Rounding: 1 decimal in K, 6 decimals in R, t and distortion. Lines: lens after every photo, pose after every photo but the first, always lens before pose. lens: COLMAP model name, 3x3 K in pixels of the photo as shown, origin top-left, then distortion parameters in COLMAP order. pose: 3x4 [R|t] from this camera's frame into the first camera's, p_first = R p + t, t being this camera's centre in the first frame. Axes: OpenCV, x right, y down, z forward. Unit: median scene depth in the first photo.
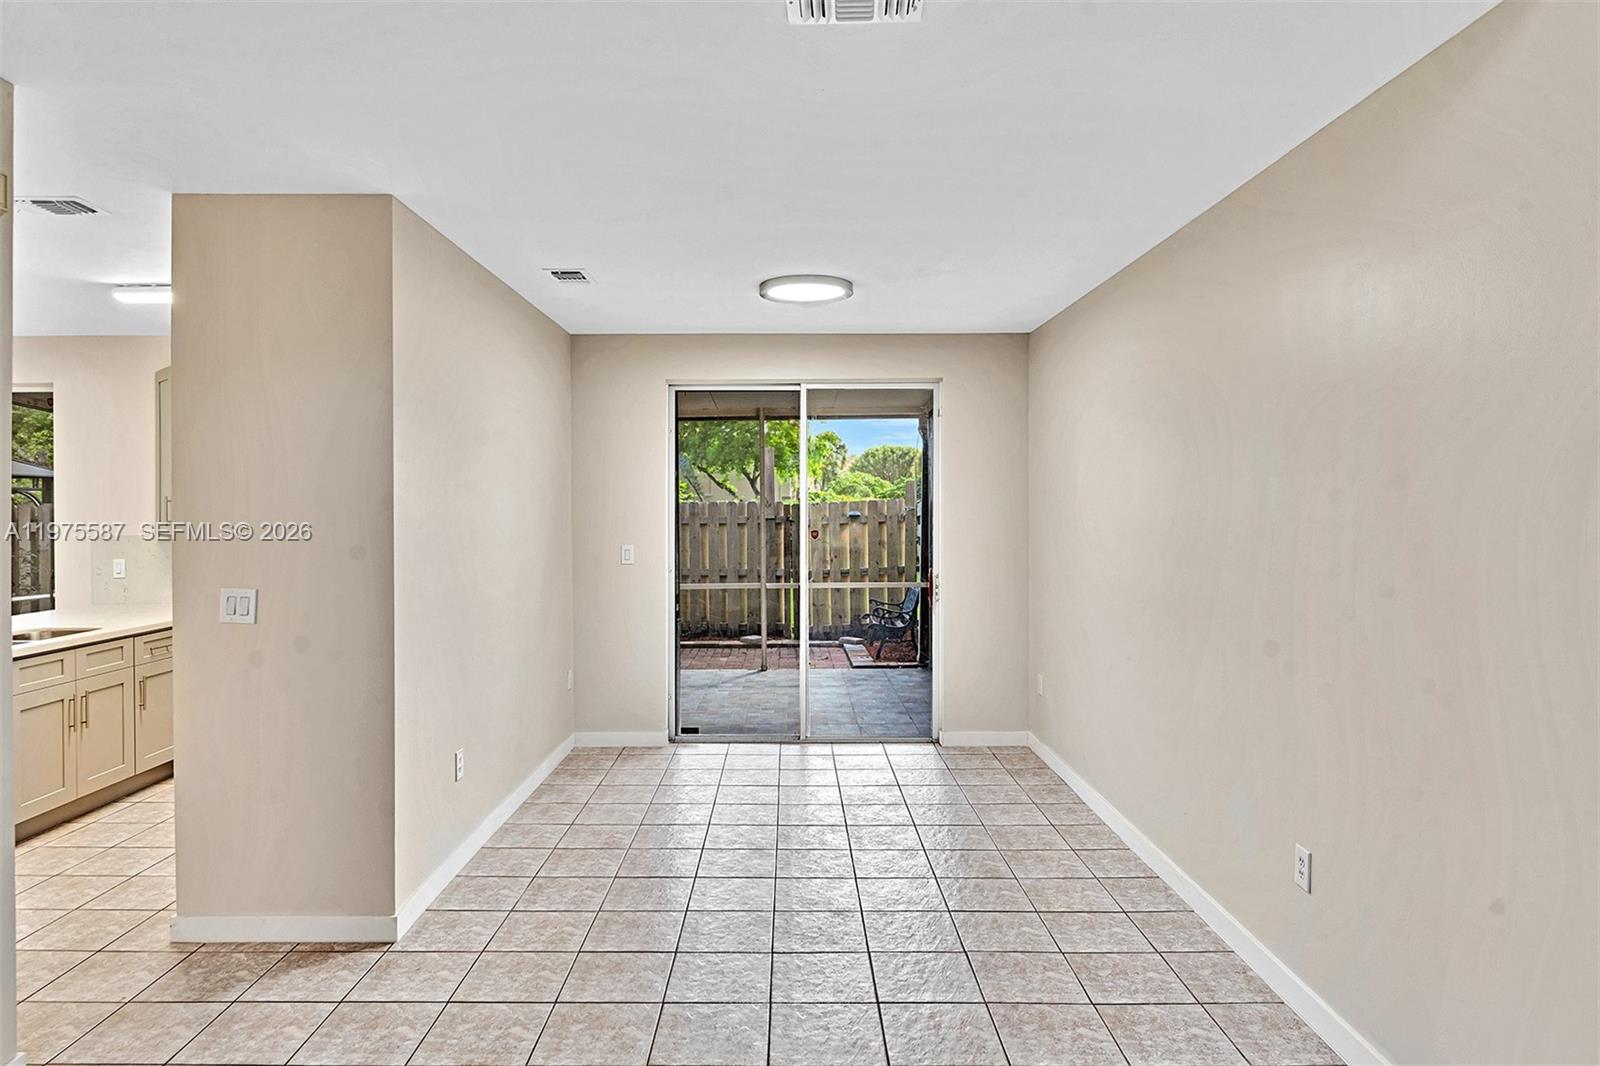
lens RADIAL K [[939.3, 0, 794.9], [0, 939.3, 514.4], [0, 0, 1]] dist [-0.017430, -0.001706]
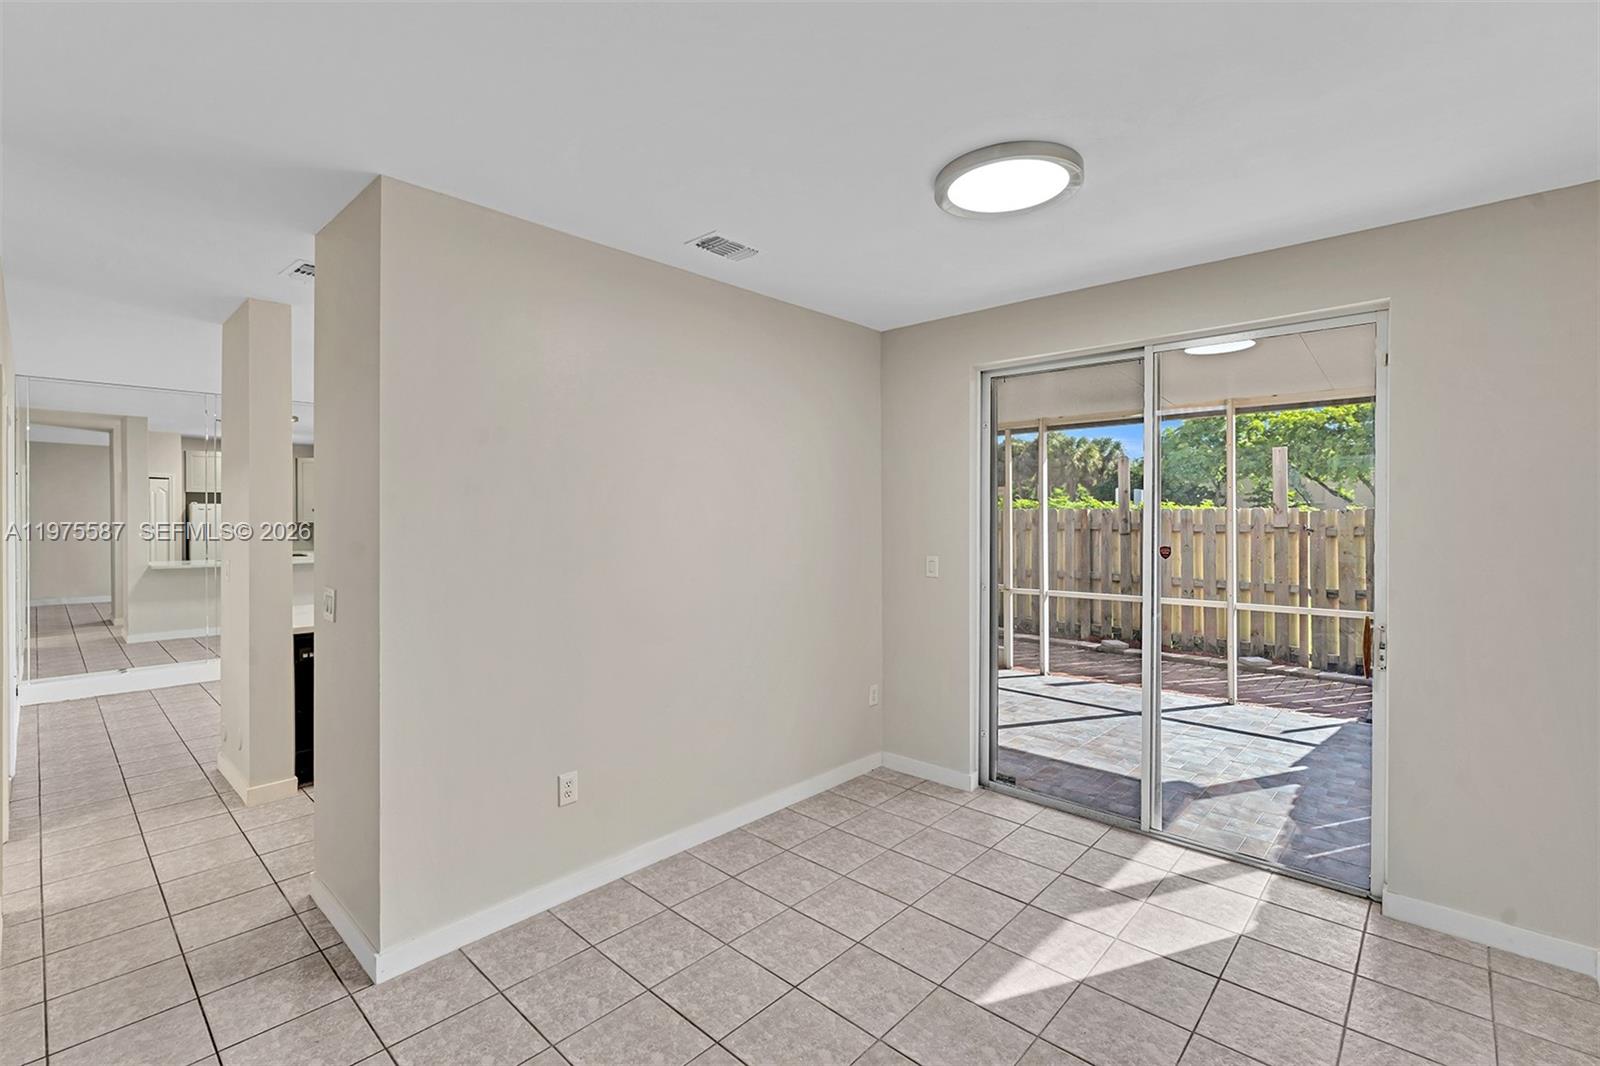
lens RADIAL K [[708.4, 0, 791.4], [0, 708.4, 519.1], [0, 0, 1]] dist [-0.008306, -0.000215]
pose [[0.730402, 0.006489, -0.682986, 0.113598], [-0.006778, 0.999974, 0.002252, -0.001827], [0.682984, 0.002985, 0.730428, 0.254440]]
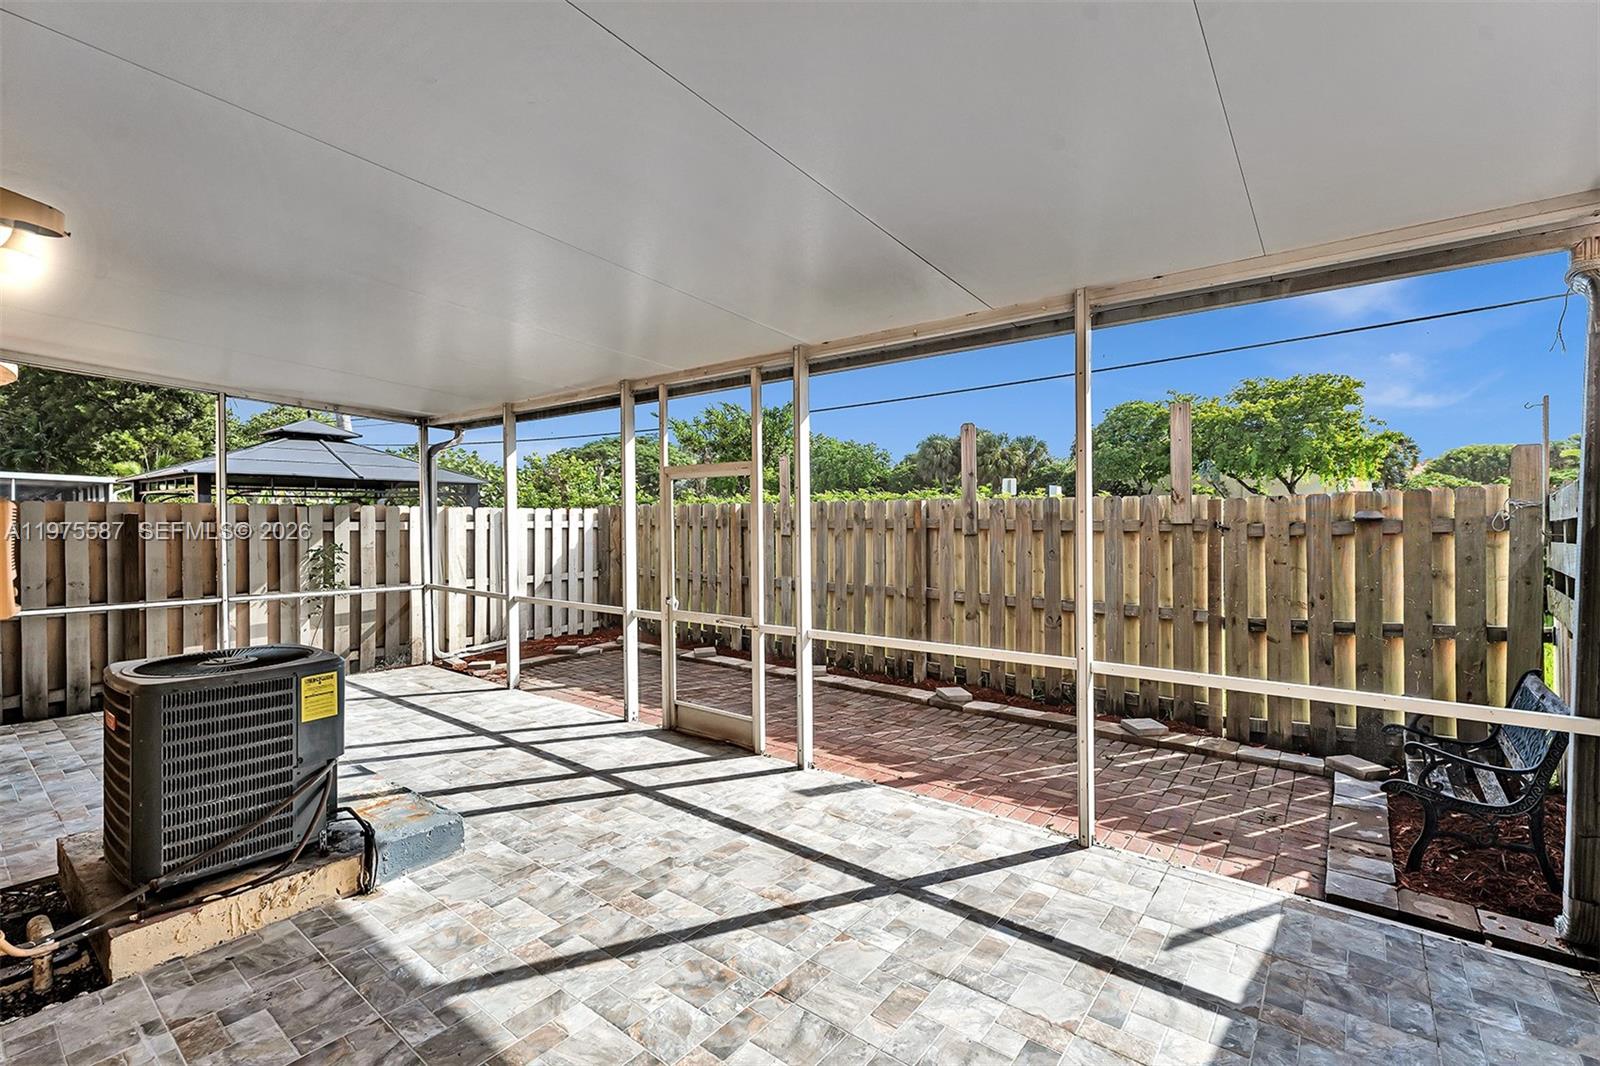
lens RADIAL K [[705.5, 0, 777.6], [0, 705.5, 525.8], [0, 0, 1]] dist [-0.001503, 0.001139]
pose [[0.772970, 0.008275, -0.634388, 0.072674], [-0.001978, 0.999941, 0.010634, 0.001957], [0.634439, -0.006965, 0.772941, 0.627590]]
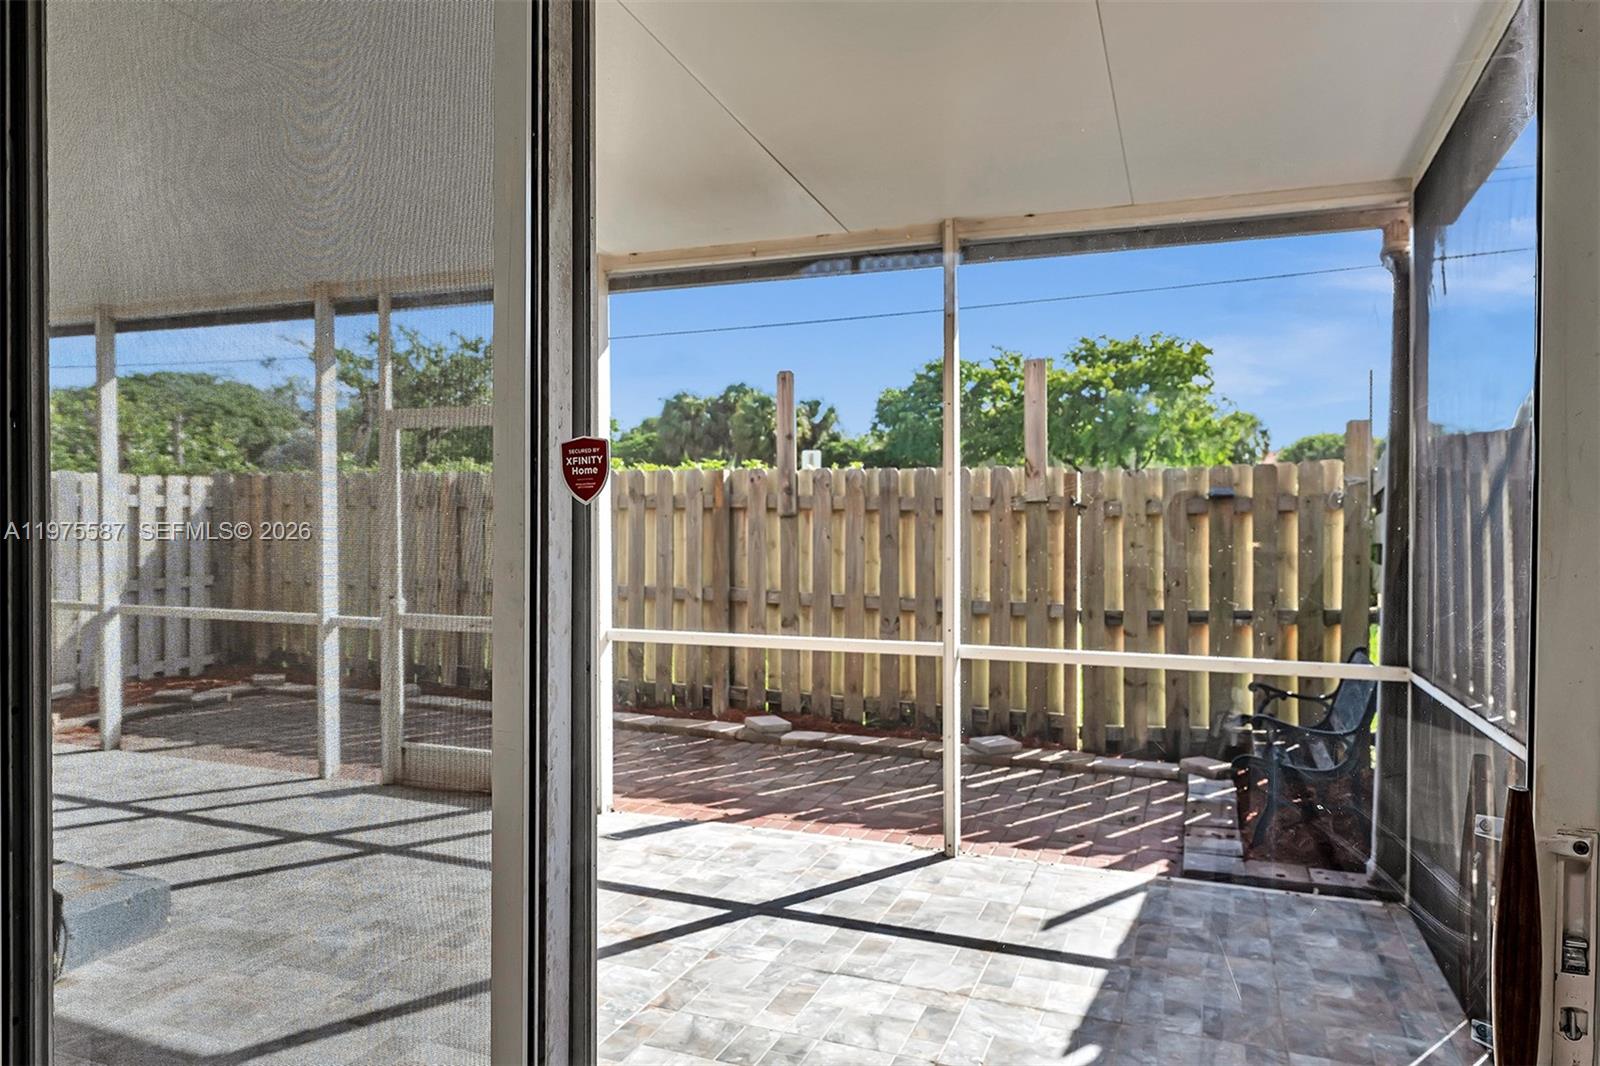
lens RADIAL K [[1080.3, 0, 766.9], [0, 1080.3, 524.4], [0, 0, 1]] dist [-0.001336, -0.002523]
pose [[0.926580, 0.013038, -0.375872, 0.070188], [-0.011324, 0.999913, 0.006769, 0.018029], [0.375928, -0.002015, 0.926647, 0.529463]]
